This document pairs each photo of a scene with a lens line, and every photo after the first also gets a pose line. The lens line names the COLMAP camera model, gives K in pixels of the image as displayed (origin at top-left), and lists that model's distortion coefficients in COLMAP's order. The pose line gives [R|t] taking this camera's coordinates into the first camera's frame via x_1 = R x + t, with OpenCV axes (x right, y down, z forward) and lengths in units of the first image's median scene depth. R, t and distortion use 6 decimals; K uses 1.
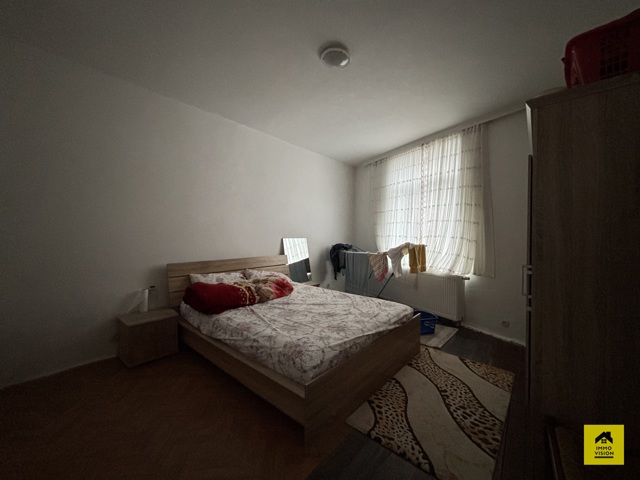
lens RADIAL K [[257.4, 0, 321.3], [0, 257.4, 238.0], [0, 0, 1]] dist [-0.002739, -0.000996]
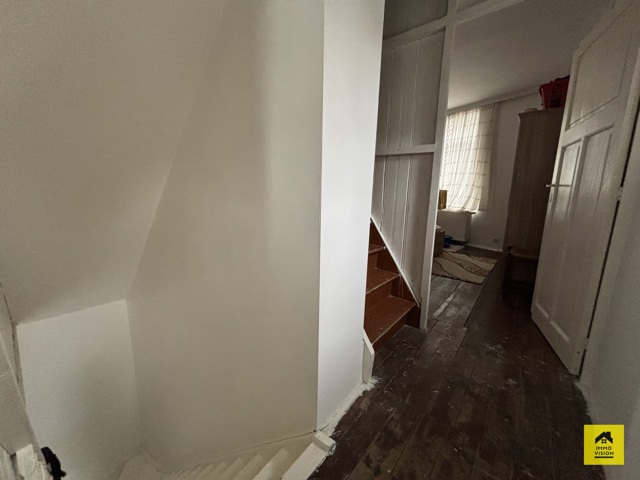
lens RADIAL K [[257.4, 0, 318.5], [0, 257.4, 239.9], [0, 0, 1]] dist [-0.002739, -0.000996]
pose [[1.000000, 0.000239, 0.000148, -0.330692], [-0.000261, 0.985396, 0.170279, 0.057907], [-0.000106, -0.170279, 0.985396, -0.491141]]
